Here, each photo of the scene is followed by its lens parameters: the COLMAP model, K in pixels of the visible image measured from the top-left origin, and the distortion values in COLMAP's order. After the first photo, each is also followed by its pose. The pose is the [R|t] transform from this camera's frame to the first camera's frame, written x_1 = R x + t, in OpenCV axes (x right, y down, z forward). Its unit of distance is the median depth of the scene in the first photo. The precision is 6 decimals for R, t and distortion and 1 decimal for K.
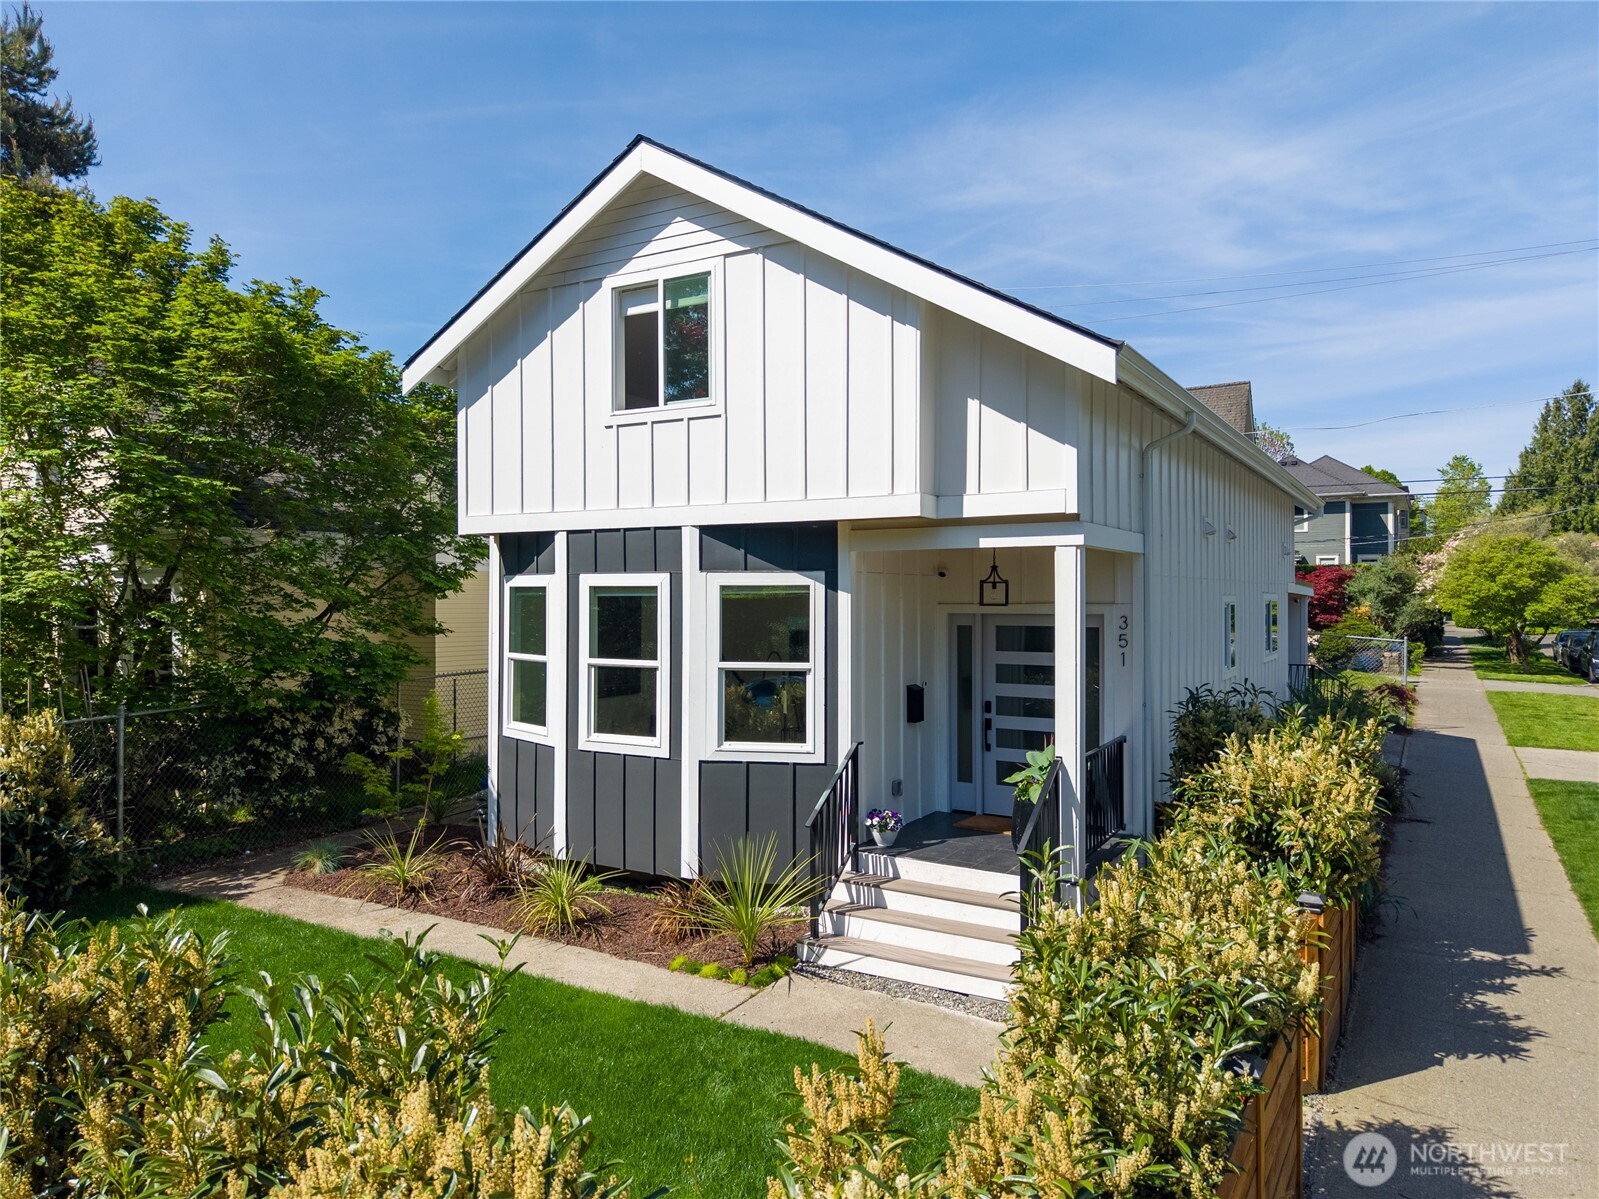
lens RADIAL K [[1071.1, 0, 797.9], [0, 1071.1, 591.9], [0, 0, 1]] dist [-0.007684, -0.002214]
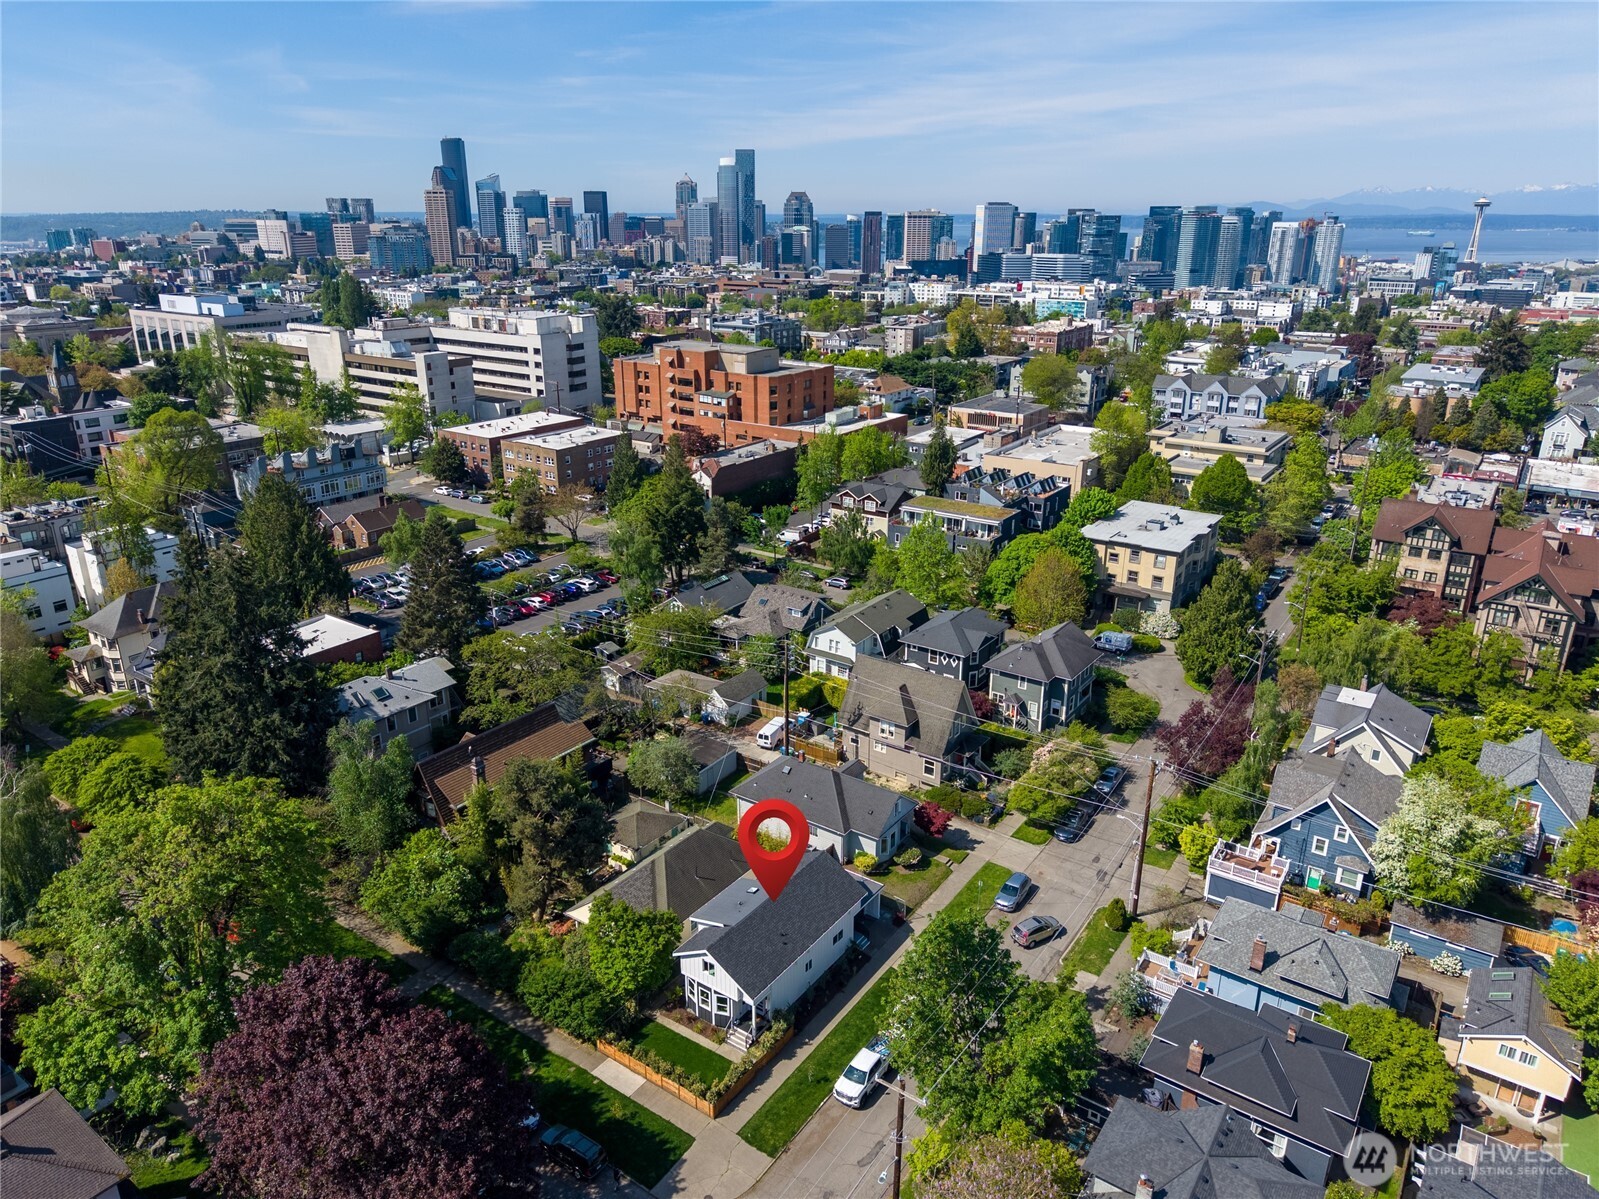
lens RADIAL K [[1071.1, 0, 793.8], [0, 1071.1, 591.1], [0, 0, 1]] dist [-0.007684, -0.002214]
pose [[0.996872, 0.027789, -0.073987, 1.024540], [-0.000355, 0.937712, 0.347412, -5.679689], [0.079033, -0.346299, 0.934789, -5.447975]]
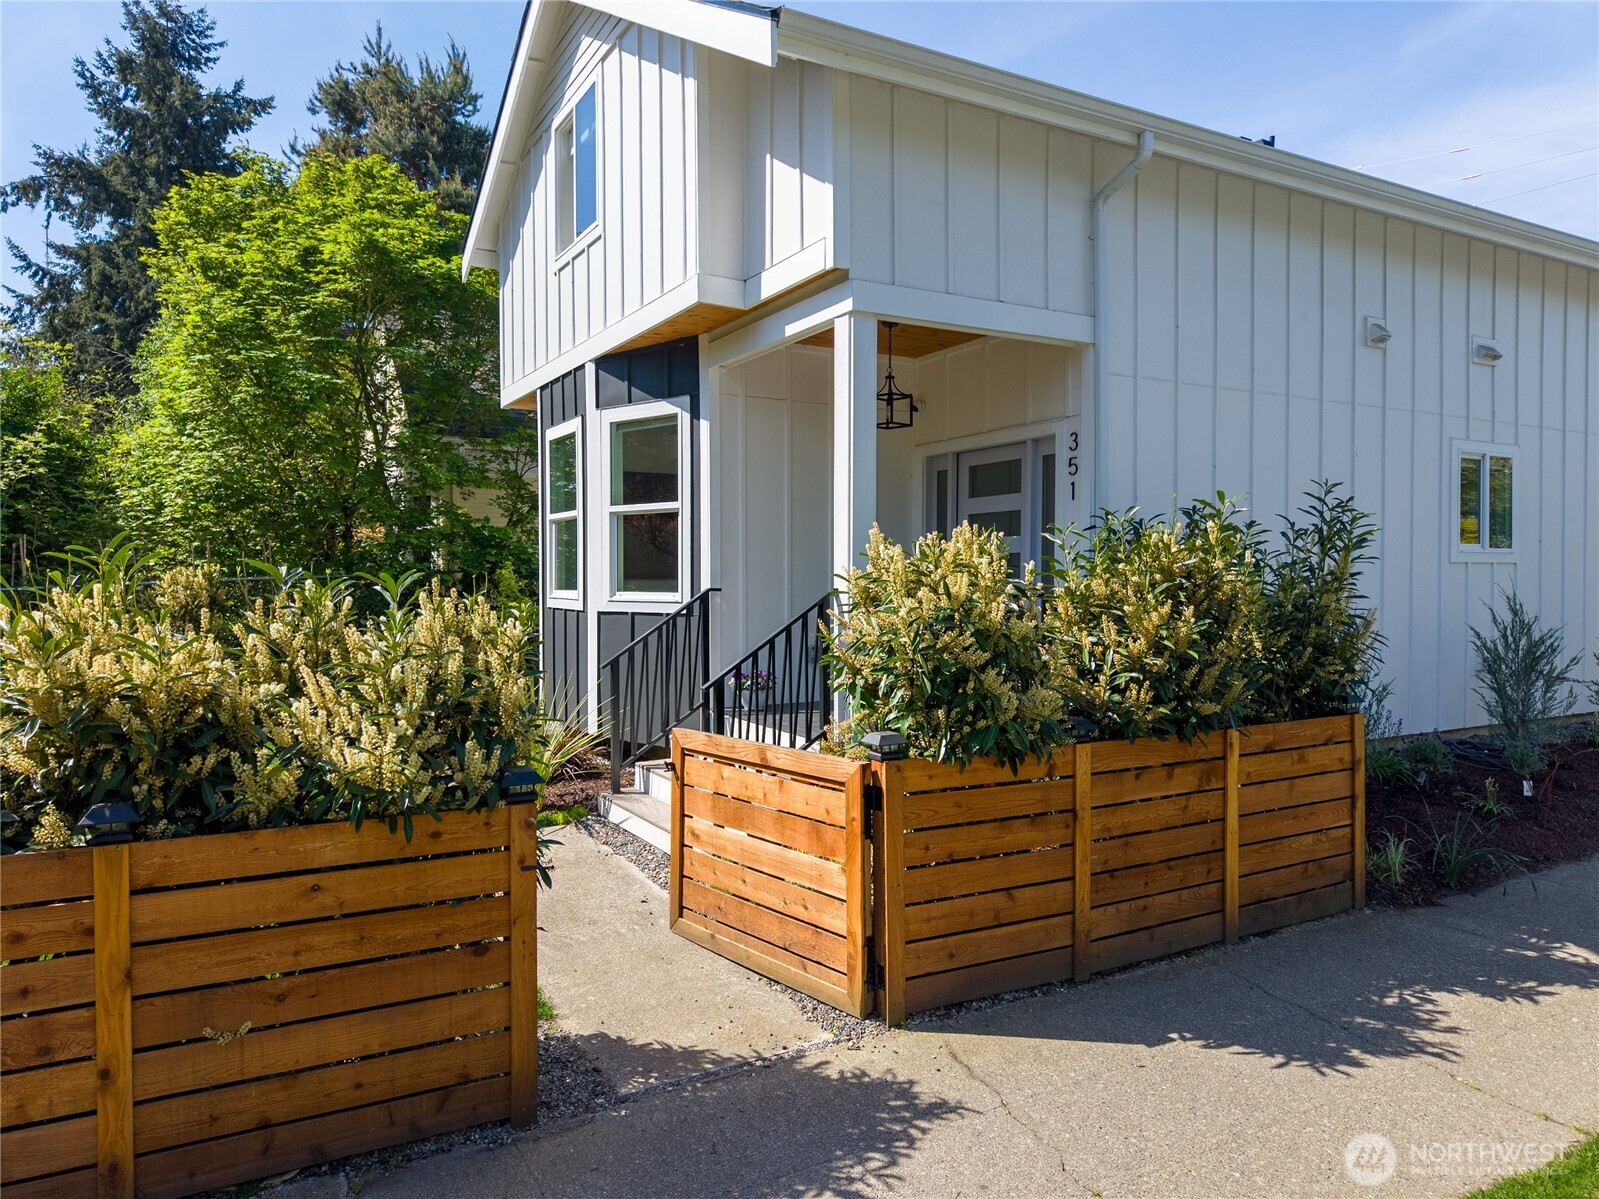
lens RADIAL K [[1071.1, 0, 812.9], [0, 1071.1, 606.1], [0, 0, 1]] dist [-0.007684, -0.002214]
pose [[0.868260, 0.012370, -0.495955, 0.542712], [0.002455, 0.999570, 0.029229, 0.126056], [0.496103, -0.026596, 0.867856, 0.275410]]
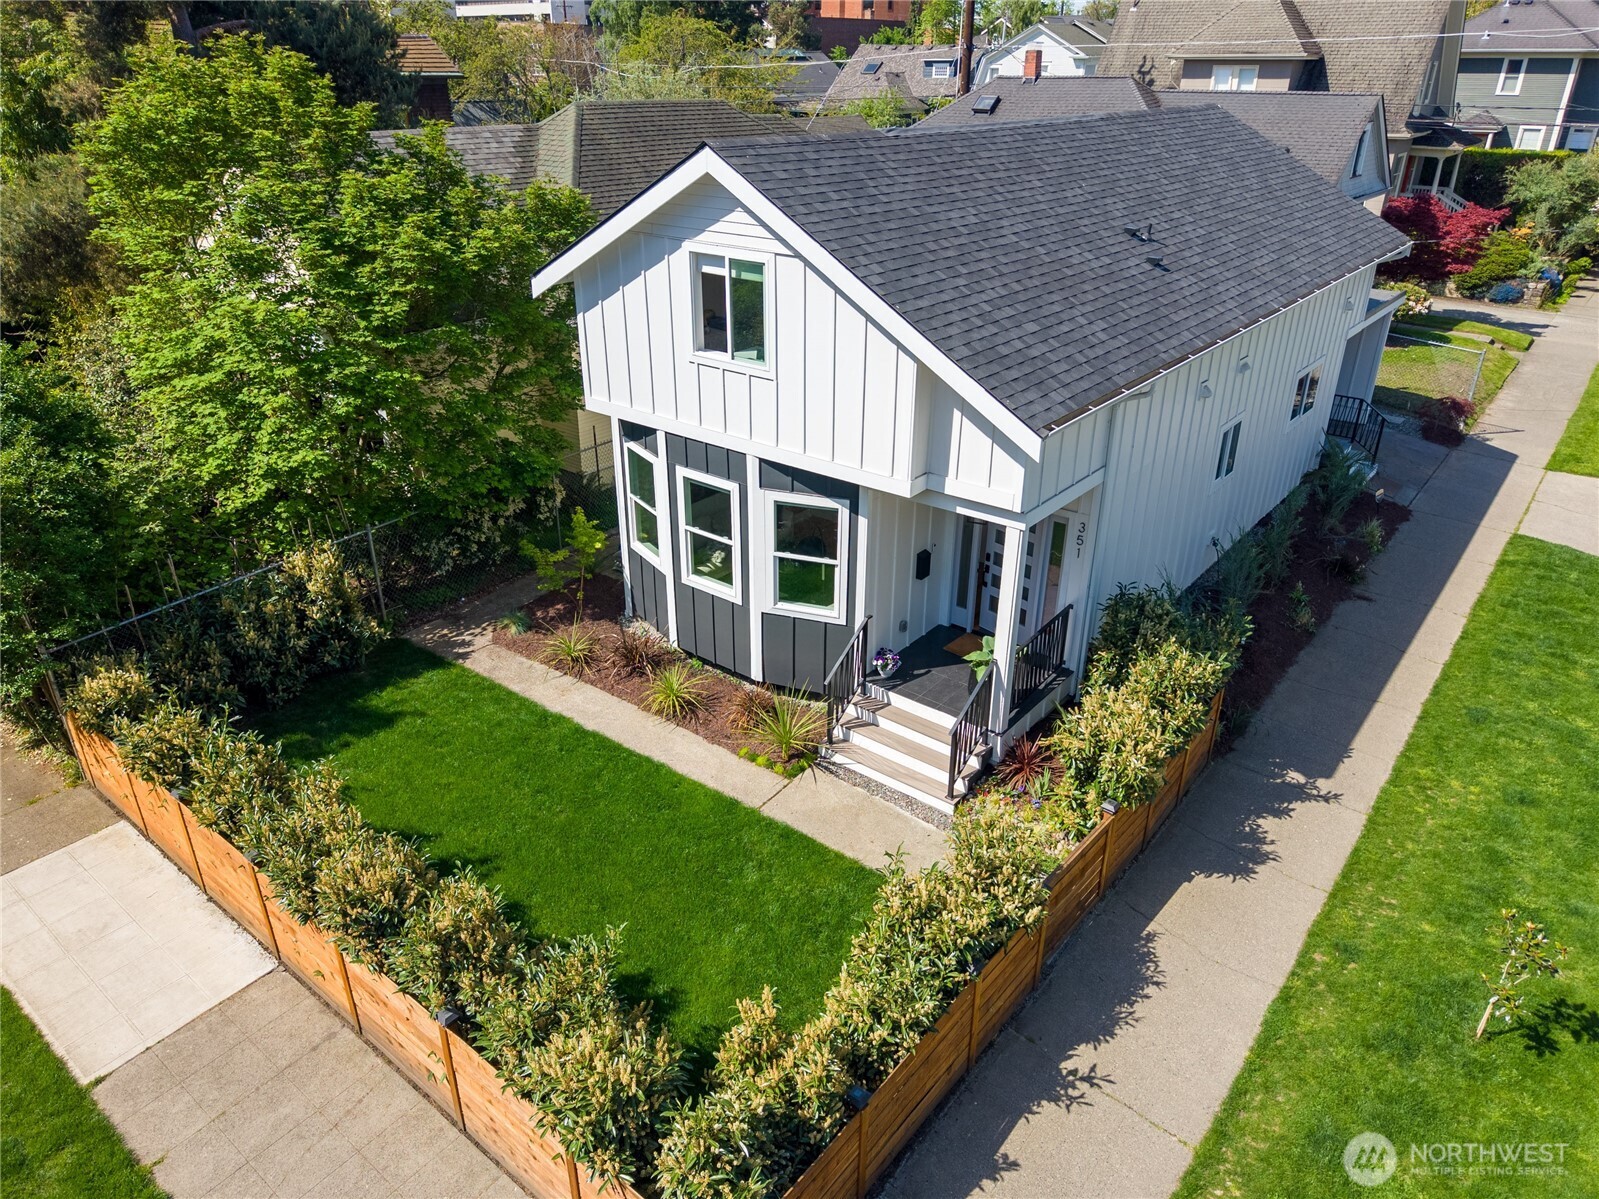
lens RADIAL K [[1071.1, 0, 799.9], [0, 1071.1, 593.9], [0, 0, 1]] dist [-0.007684, -0.002214]
pose [[0.990512, 0.063477, -0.121889, 0.132959], [-0.001249, 0.891057, 0.453889, -0.517471], [0.137422, -0.449431, 0.882682, -0.252154]]
